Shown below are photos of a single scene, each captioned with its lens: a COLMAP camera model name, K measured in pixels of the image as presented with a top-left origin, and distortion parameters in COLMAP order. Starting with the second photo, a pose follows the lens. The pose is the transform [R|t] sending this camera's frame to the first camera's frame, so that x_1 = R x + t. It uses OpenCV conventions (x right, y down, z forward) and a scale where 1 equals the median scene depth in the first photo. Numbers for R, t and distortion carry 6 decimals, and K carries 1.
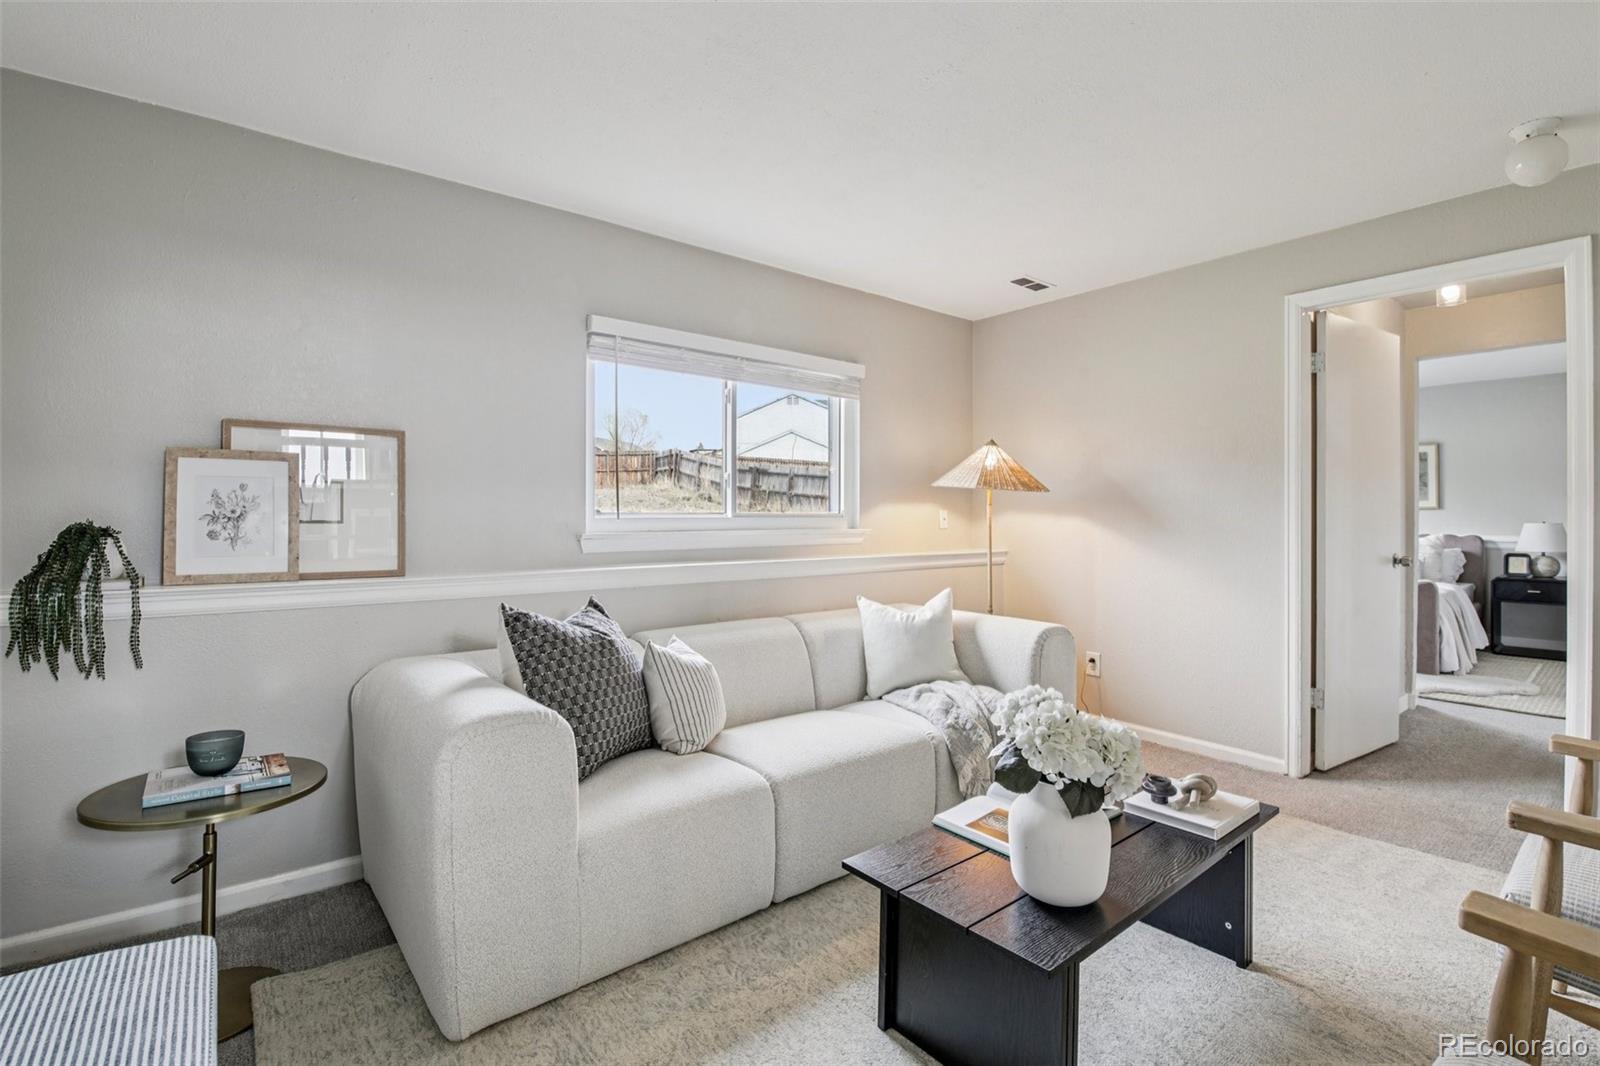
lens RADIAL K [[715.5, 0, 792.5], [0, 715.5, 524.8], [0, 0, 1]] dist [-0.023257, -0.000774]
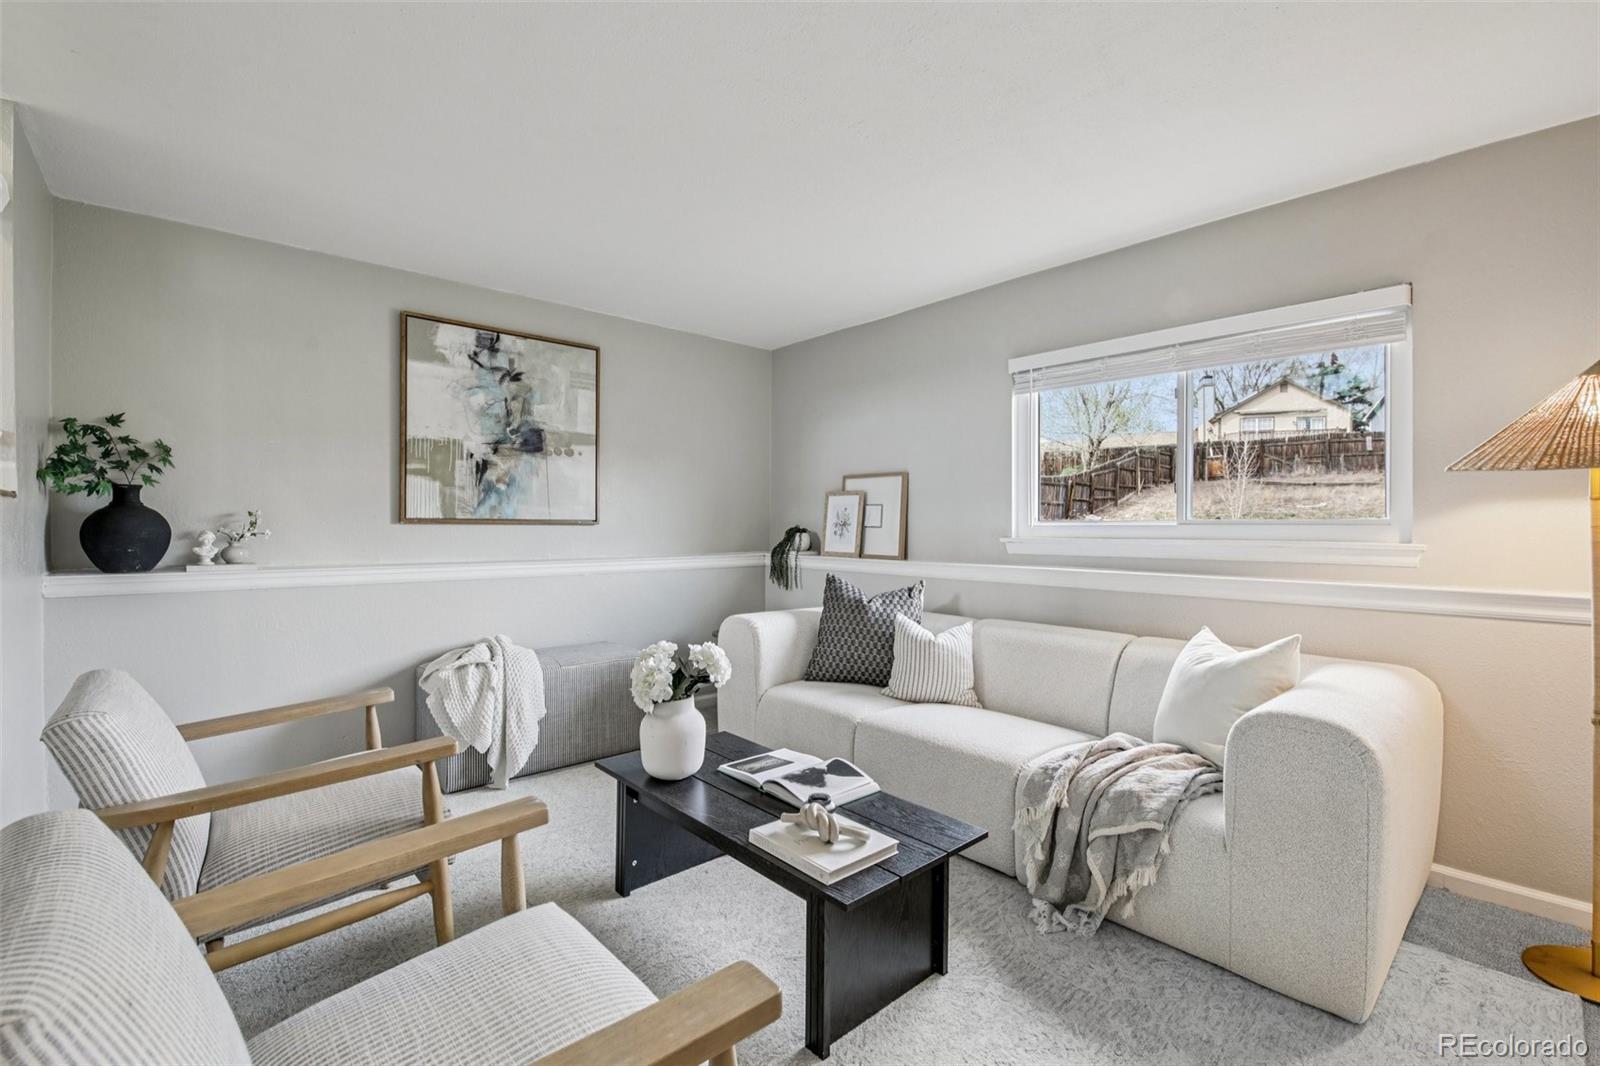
lens RADIAL K [[708.8, 0, 810.4], [0, 708.8, 526.6], [0, 0, 1]] dist [-0.000308, -0.013695]
pose [[0.066286, 0.001670, -0.997799, 1.445693], [-0.012733, 0.999919, 0.000828, -0.005216], [0.997719, 0.012650, 0.066302, 0.910323]]
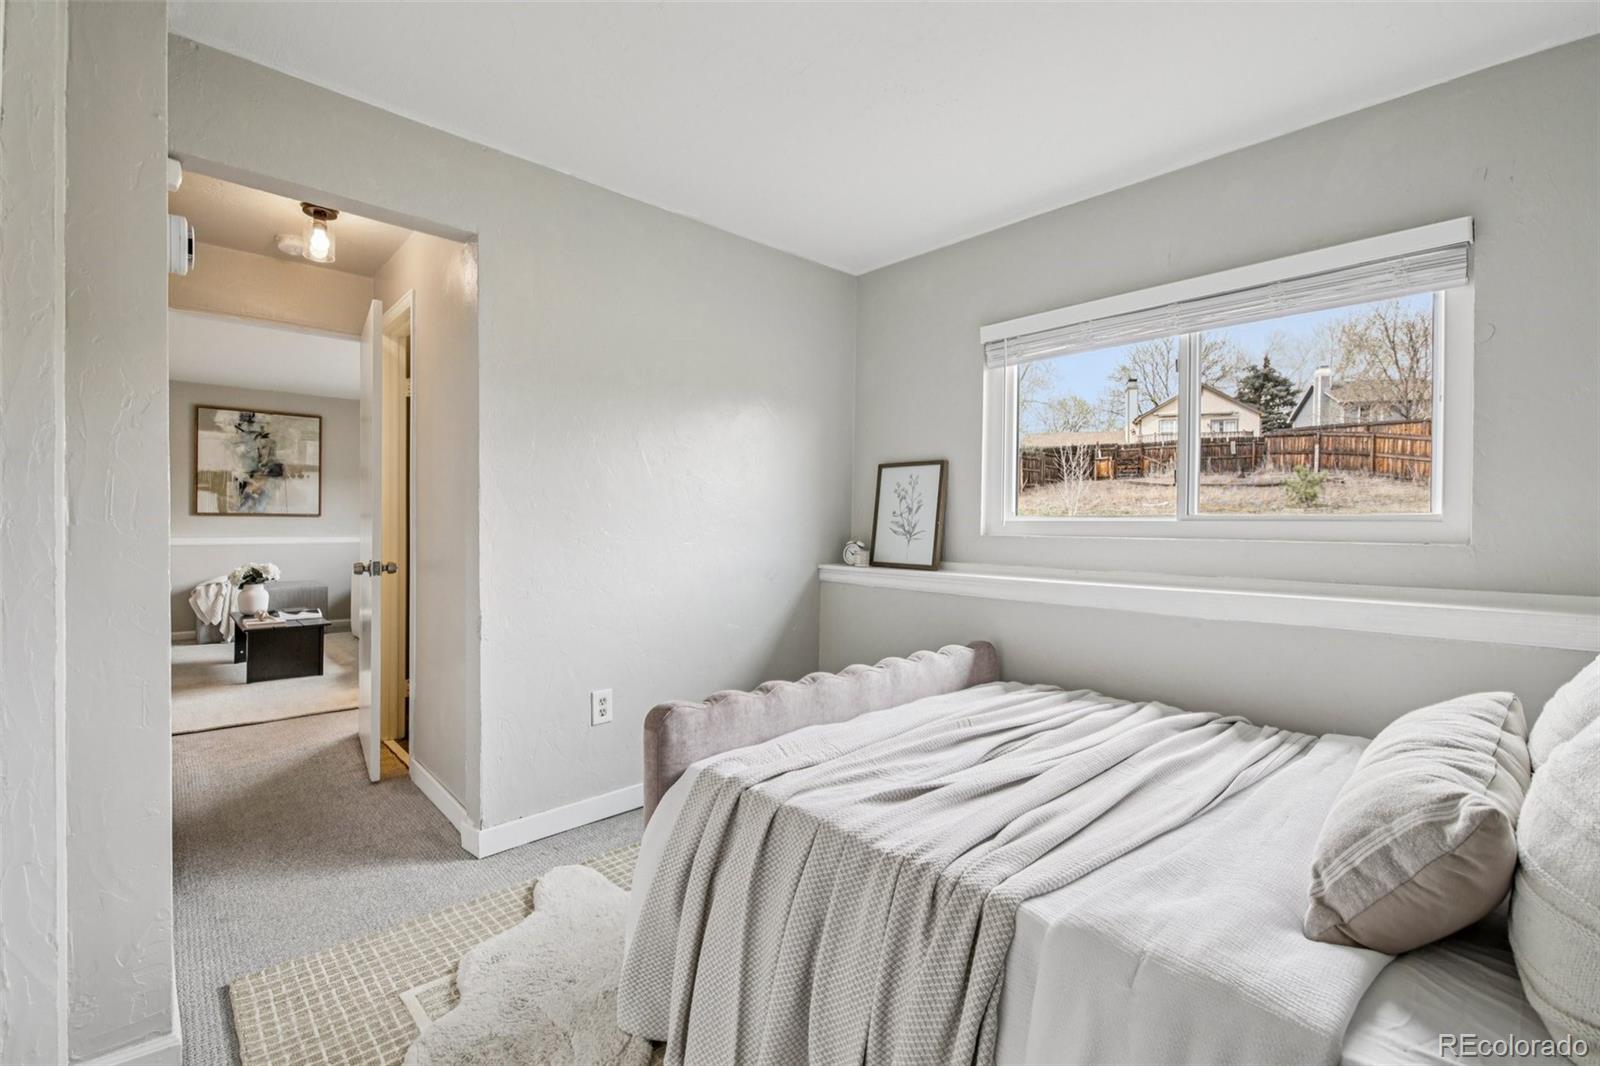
lens RADIAL K [[715.5, 0, 792.5], [0, 715.5, 524.8], [0, 0, 1]] dist [-0.023257, -0.000774]
pose [[0.065241, 0.006411, -0.997849, 3.246213], [-0.018160, 0.999821, 0.005236, -0.024194], [0.997704, 0.017779, 0.065346, 2.729564]]
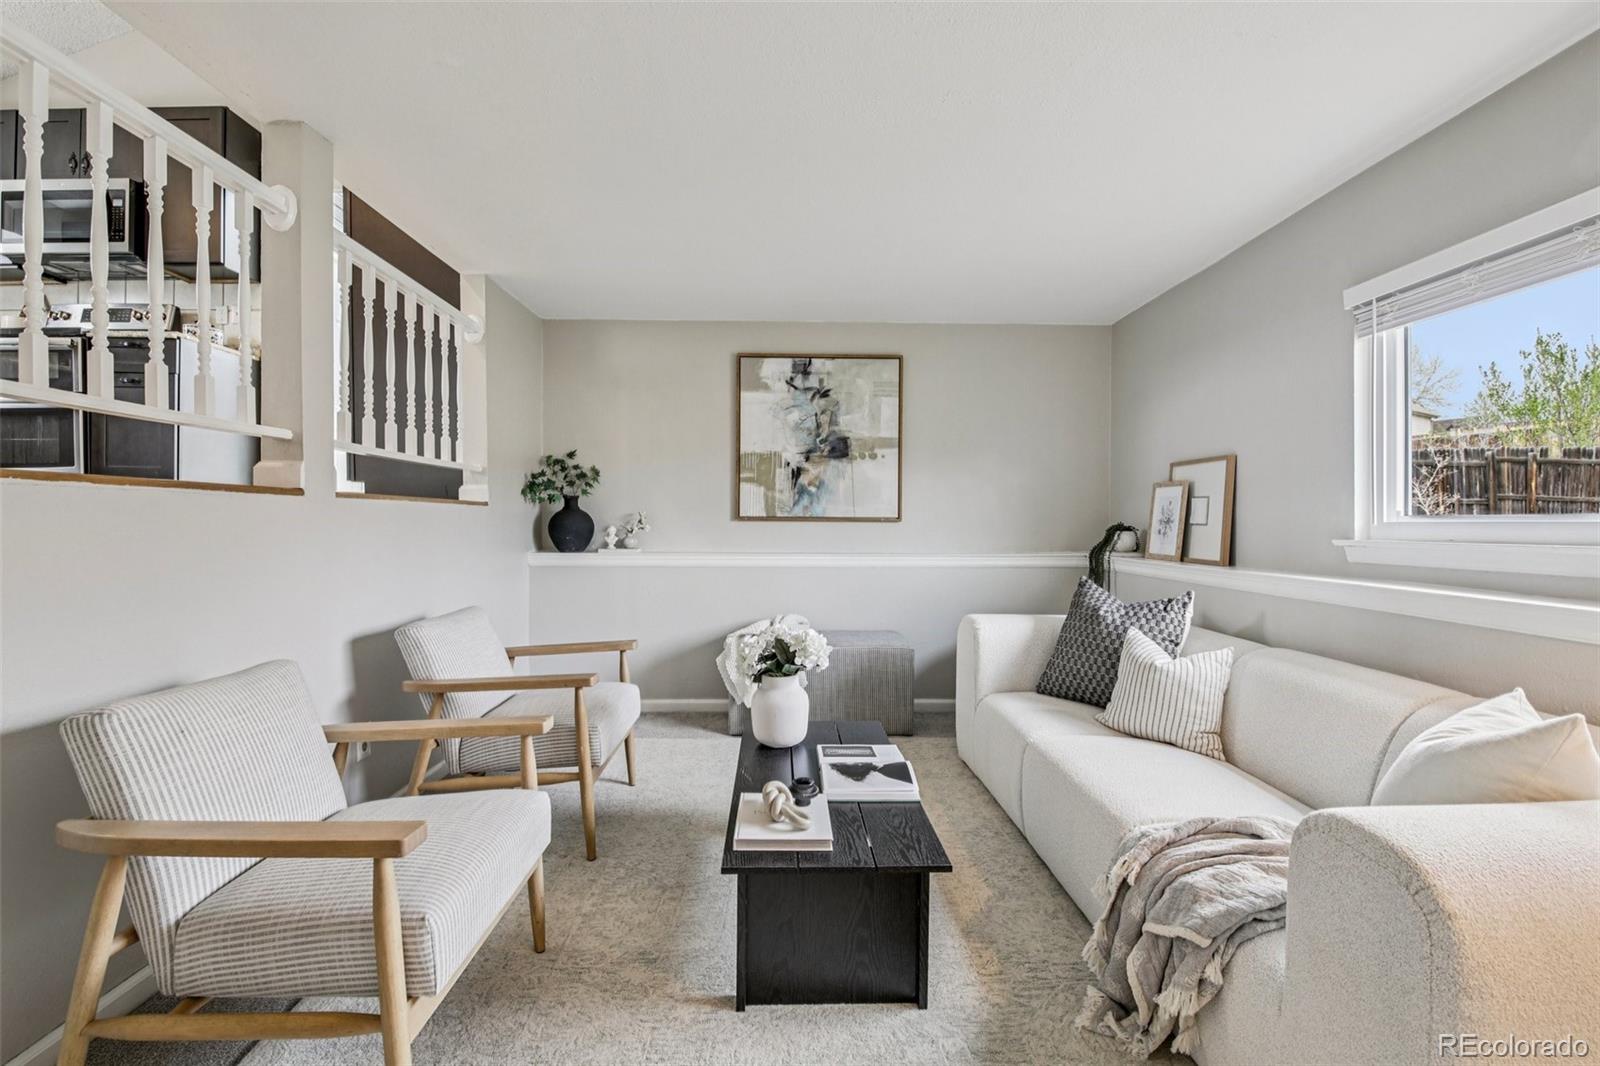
lens RADIAL K [[715.5, 0, 792.5], [0, 715.5, 524.8], [0, 0, 1]] dist [-0.023257, -0.000774]
pose [[-0.610985, 0.000191, -0.791642, 1.298856], [-0.011563, 0.999891, 0.009165, -0.008709], [0.791558, 0.014754, -0.610916, 1.564783]]
